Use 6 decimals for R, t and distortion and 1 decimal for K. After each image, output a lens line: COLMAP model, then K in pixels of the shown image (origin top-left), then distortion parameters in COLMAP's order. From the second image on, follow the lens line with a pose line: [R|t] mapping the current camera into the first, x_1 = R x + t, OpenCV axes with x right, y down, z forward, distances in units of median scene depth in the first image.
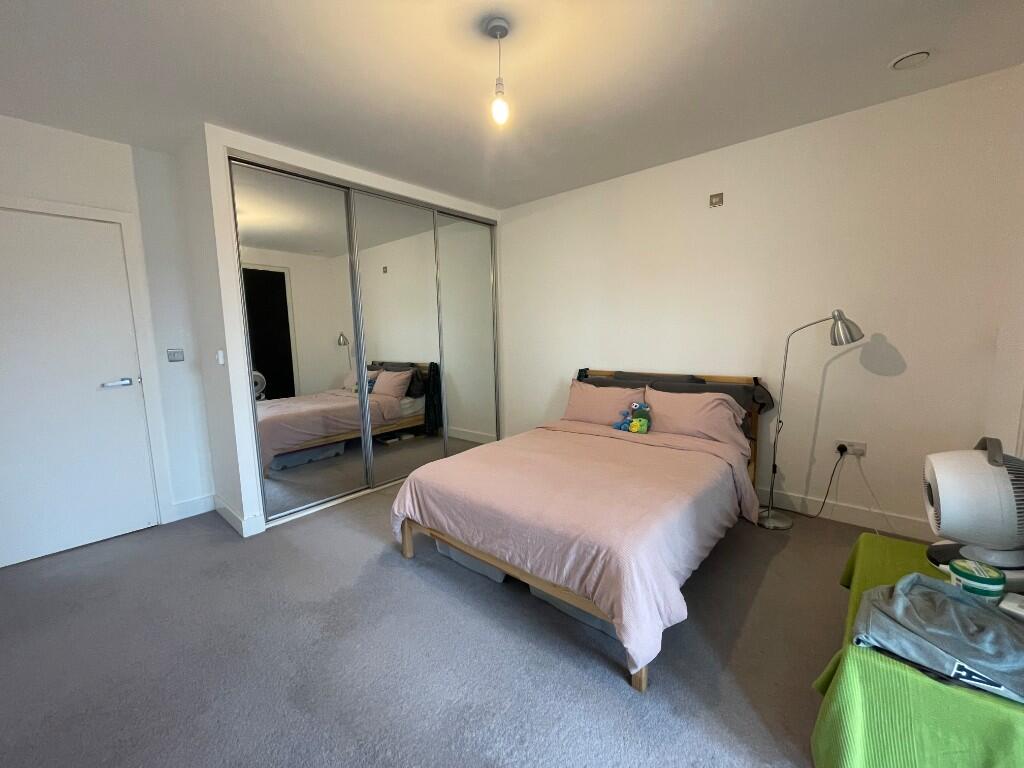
lens RADIAL K [[412.6, 0, 511.9], [0, 412.6, 385.1], [0, 0, 1]] dist [-0.004553, -0.000549]
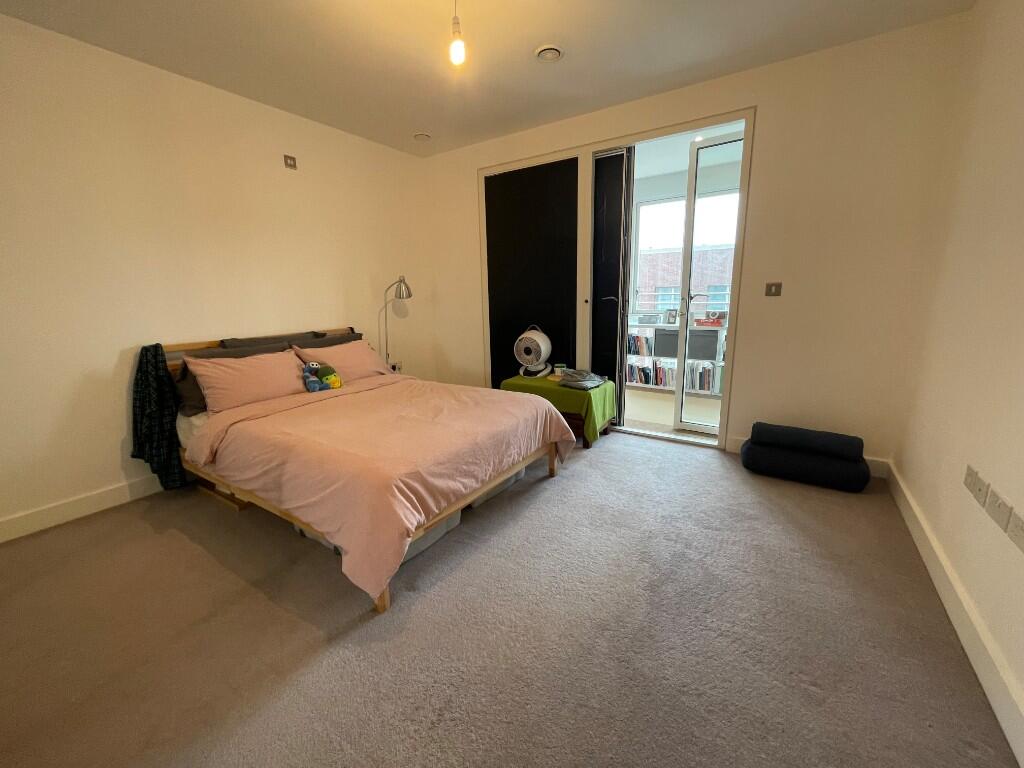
lens RADIAL K [[412.6, 0, 512.0], [0, 412.6, 381.9], [0, 0, 1]] dist [-0.004553, -0.000549]
pose [[-0.123010, -0.183789, 0.975239, -1.054823], [0.148037, 0.968309, 0.201155, -0.055633], [-0.981302, 0.169116, -0.091904, 0.966956]]
